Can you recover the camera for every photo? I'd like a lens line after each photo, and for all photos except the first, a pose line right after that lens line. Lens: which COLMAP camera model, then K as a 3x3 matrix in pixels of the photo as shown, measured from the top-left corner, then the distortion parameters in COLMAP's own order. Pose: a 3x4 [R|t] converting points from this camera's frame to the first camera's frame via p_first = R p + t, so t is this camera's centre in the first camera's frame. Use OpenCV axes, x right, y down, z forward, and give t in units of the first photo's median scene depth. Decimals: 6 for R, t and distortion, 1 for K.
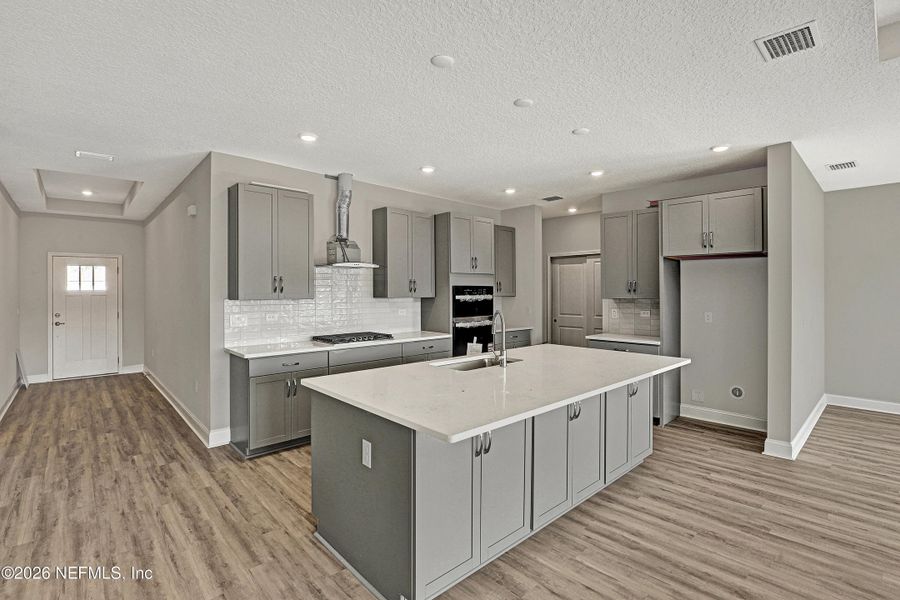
lens RADIAL K [[415.0, 0, 453.5], [0, 415.0, 295.1], [0, 0, 1]] dist [-0.037437, 0.009928]
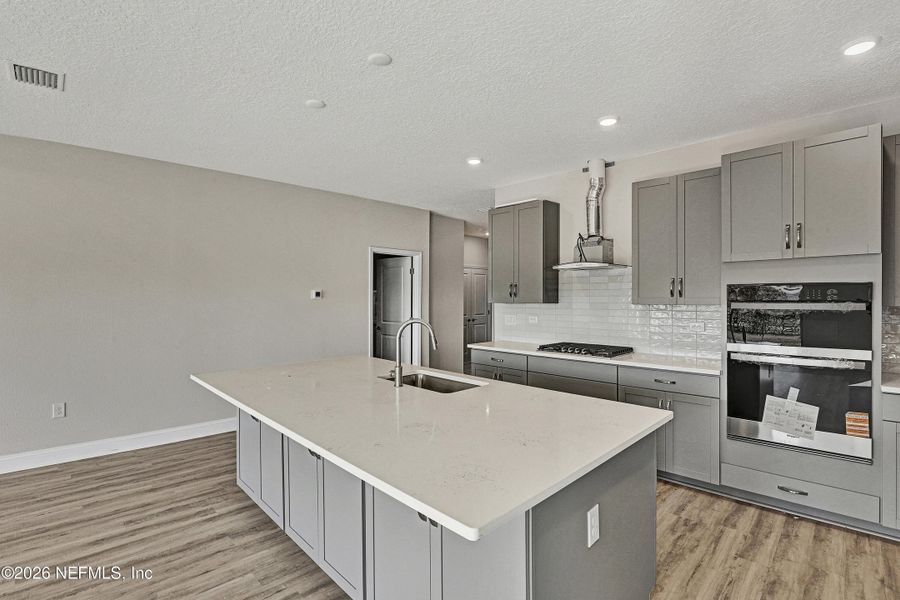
lens RADIAL K [[415.0, 0, 453.5], [0, 415.0, 295.1], [0, 0, 1]] dist [-0.037437, 0.009928]
pose [[0.027666, -0.002149, -0.999615, 0.540870], [-0.004719, 0.999986, -0.002280, -0.005856], [0.999606, 0.004780, 0.027655, 0.615251]]
